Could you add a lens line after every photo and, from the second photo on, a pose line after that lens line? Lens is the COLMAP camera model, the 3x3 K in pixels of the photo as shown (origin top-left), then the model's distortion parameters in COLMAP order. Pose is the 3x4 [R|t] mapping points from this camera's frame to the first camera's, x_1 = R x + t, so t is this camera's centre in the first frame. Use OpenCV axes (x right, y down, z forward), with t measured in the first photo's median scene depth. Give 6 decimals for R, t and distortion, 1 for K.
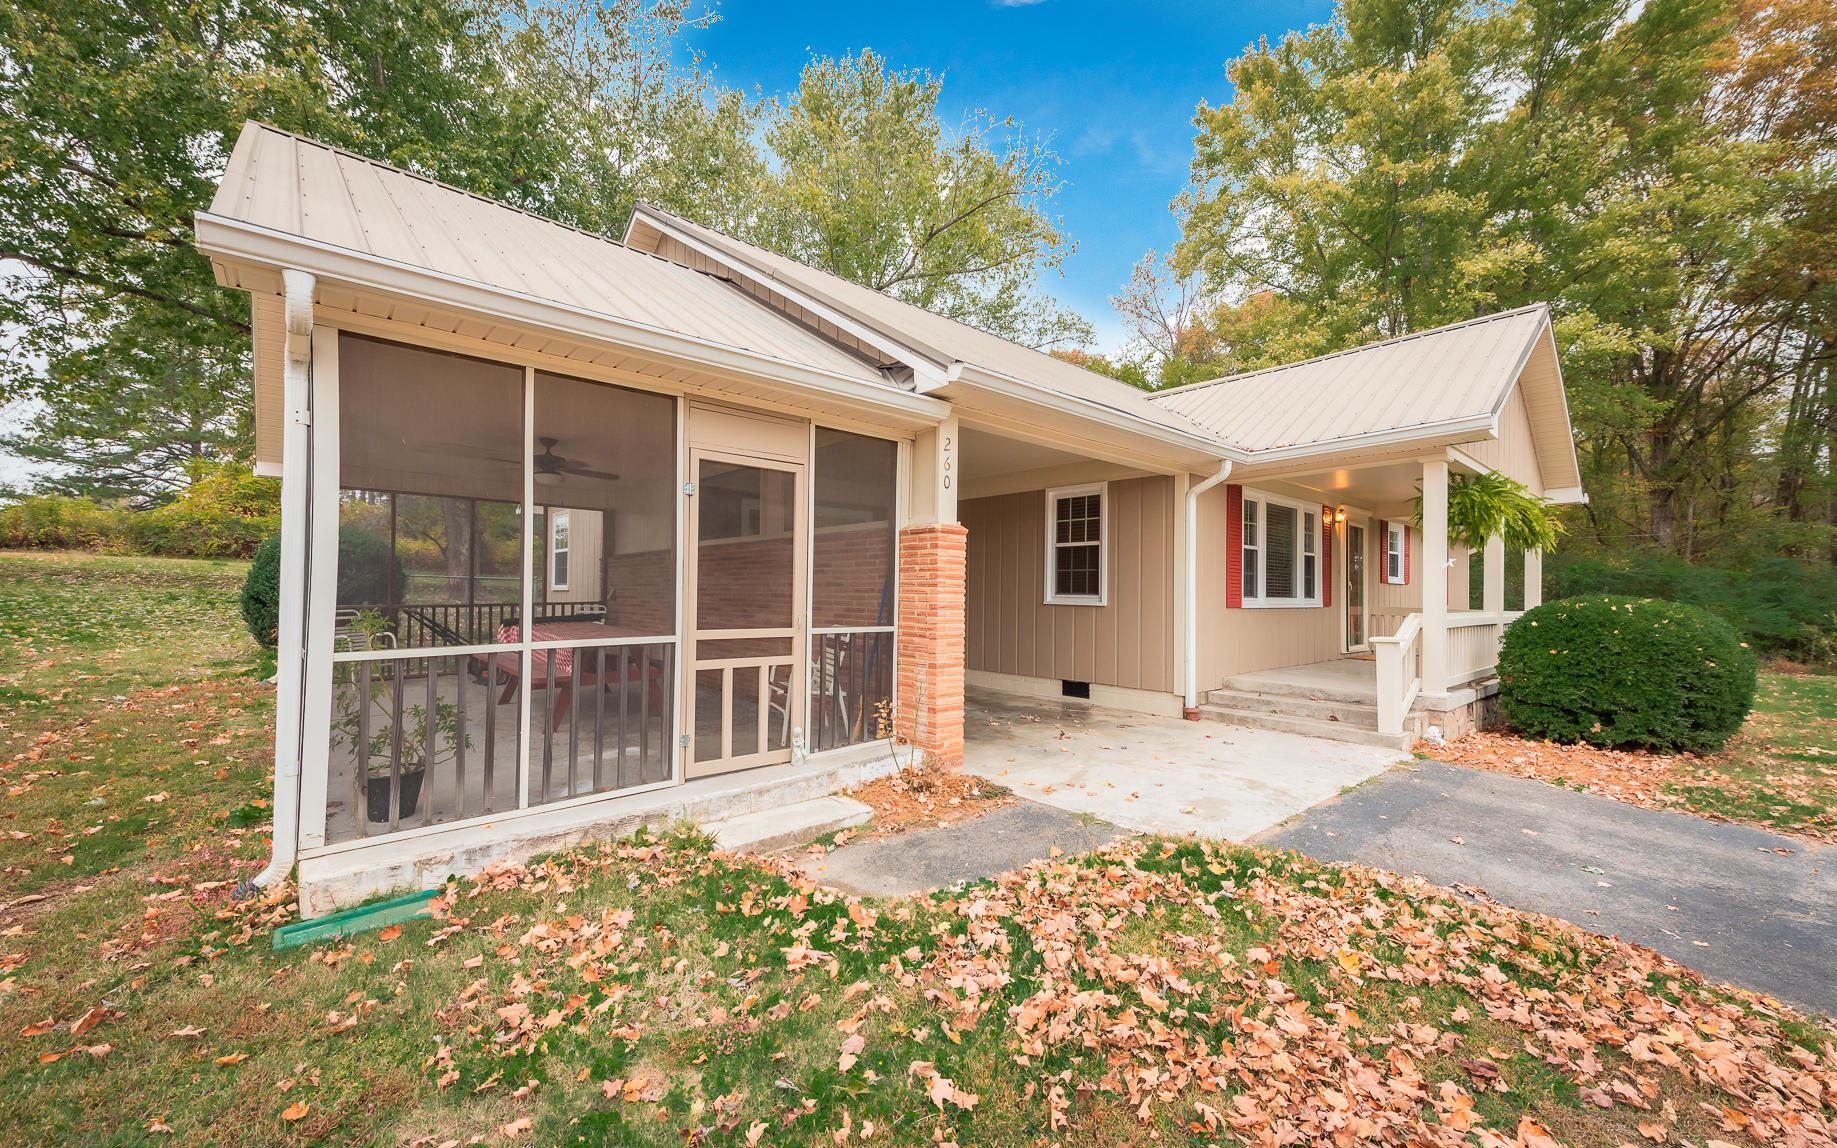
lens RADIAL K [[711.9, 0, 915.4], [0, 711.9, 564.4], [0, 0, 1]] dist [0.008629, -0.000729]
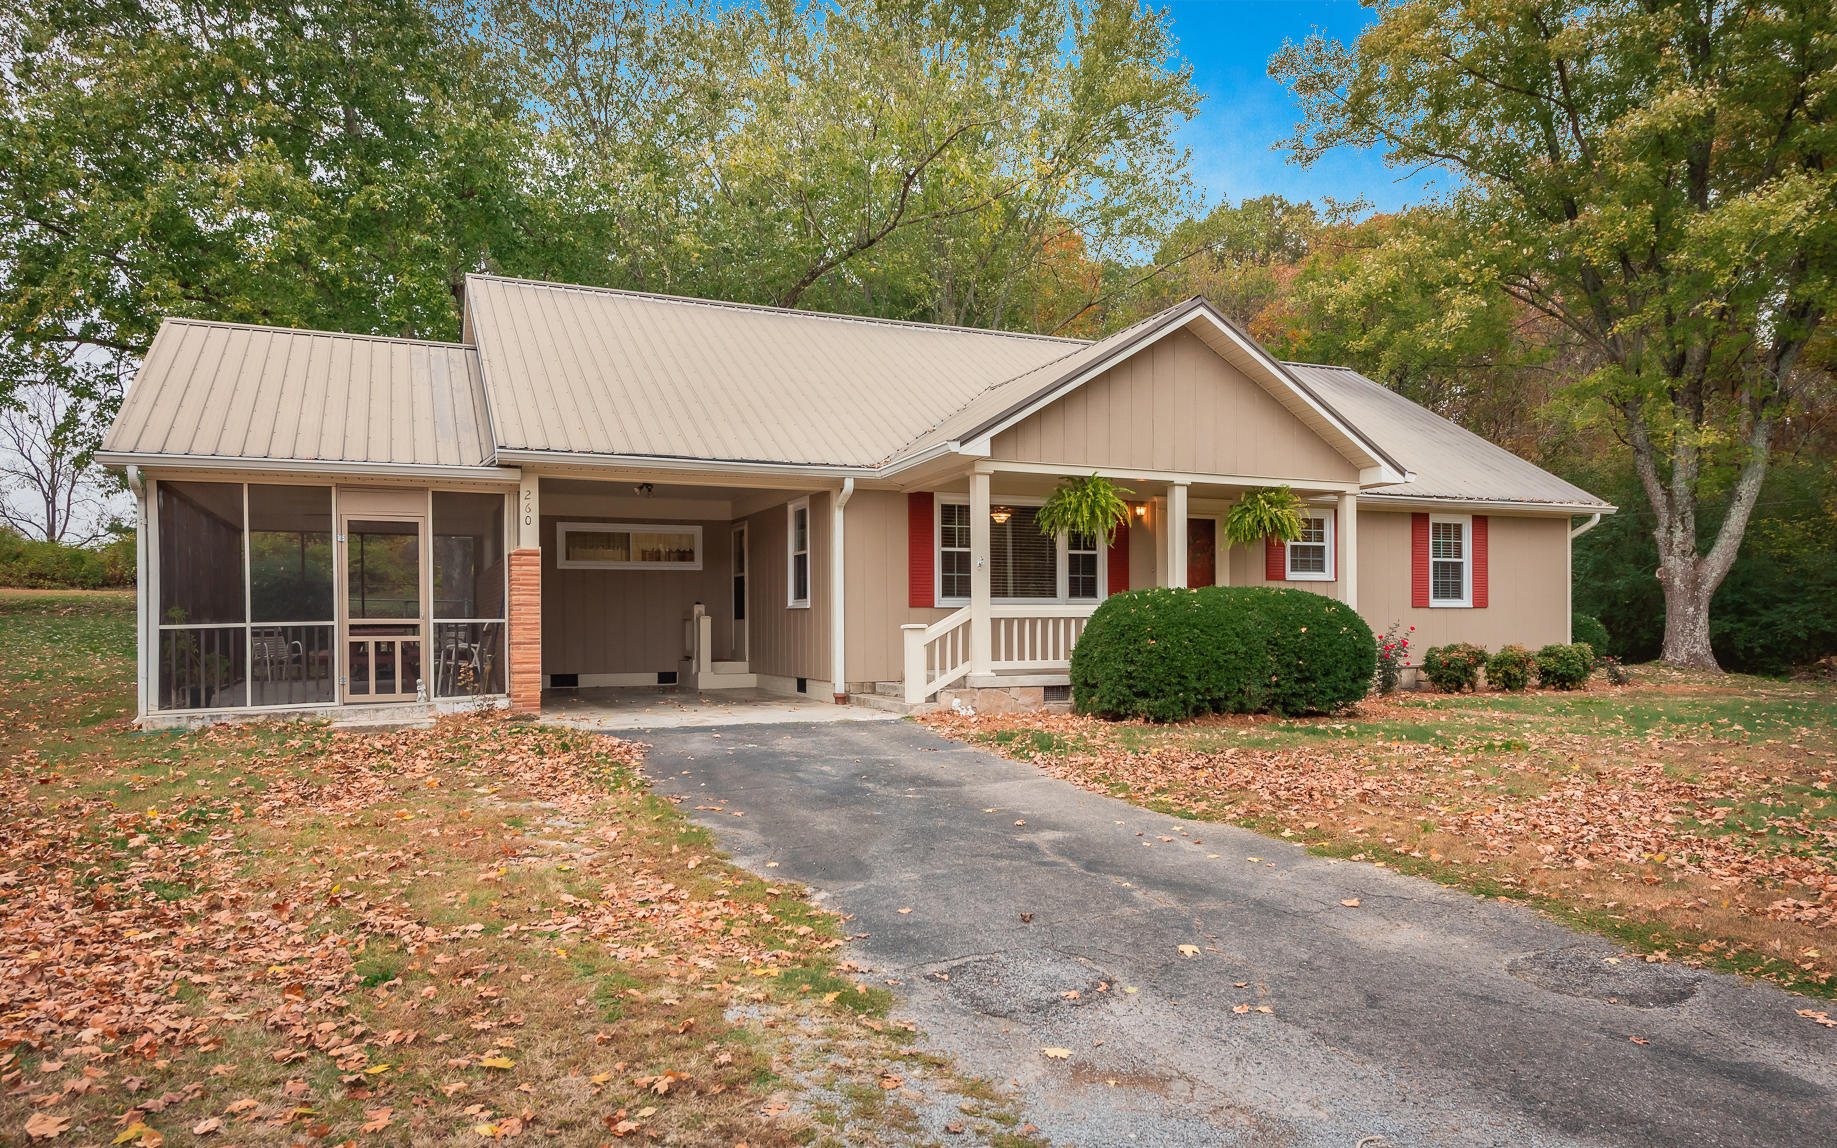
lens RADIAL K [[1173.5, 0, 928.0], [0, 1173.5, 595.3], [0, 0, 1]] dist [0.005968, -0.001645]
pose [[0.953519, -0.026360, -0.300176, 1.402086], [0.030584, 0.999488, 0.009381, 0.037982], [0.299775, -0.018126, 0.953838, -0.967059]]
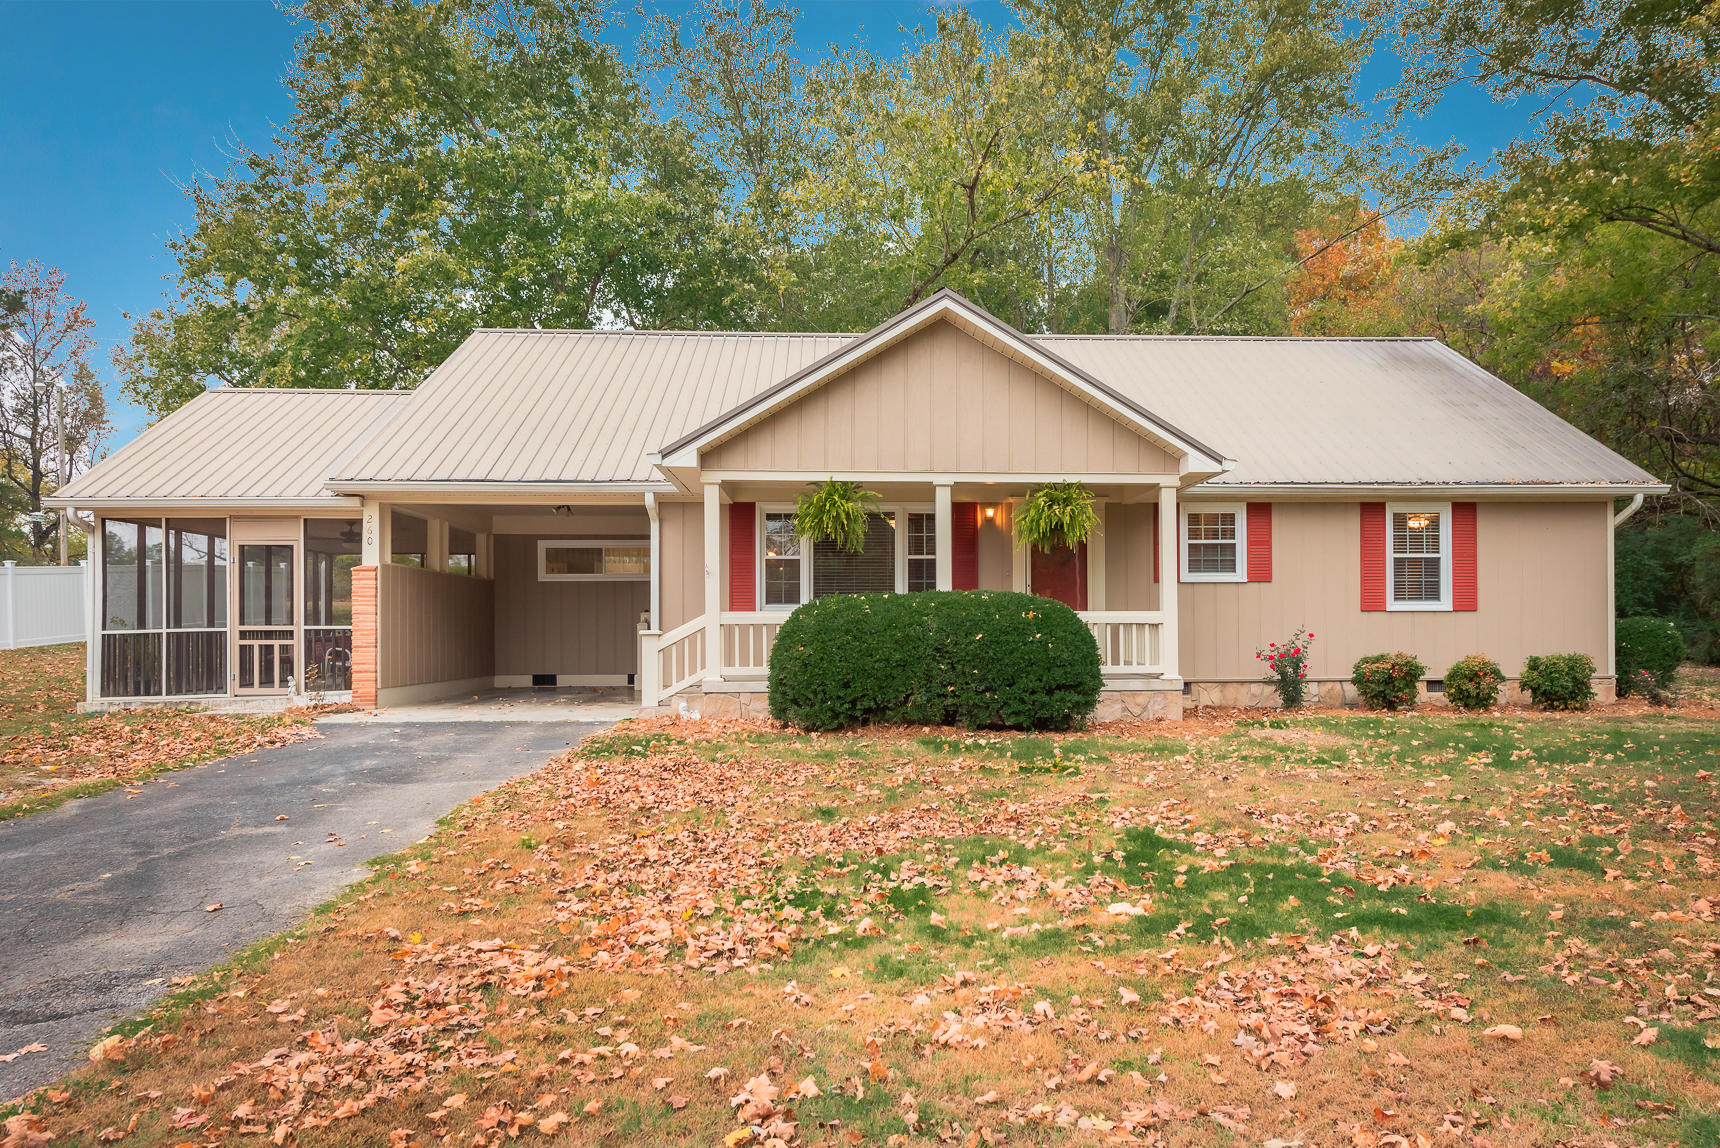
lens RADIAL K [[1144.2, 0, 912.3], [0, 1144.2, 581.6], [0, 0, 1]] dist [0.012744, -0.007734]
pose [[0.786131, -0.044752, -0.616438, 2.494318], [0.040226, 0.998965, -0.021223, 0.083964], [0.616750, -0.008113, 0.787117, -0.336433]]
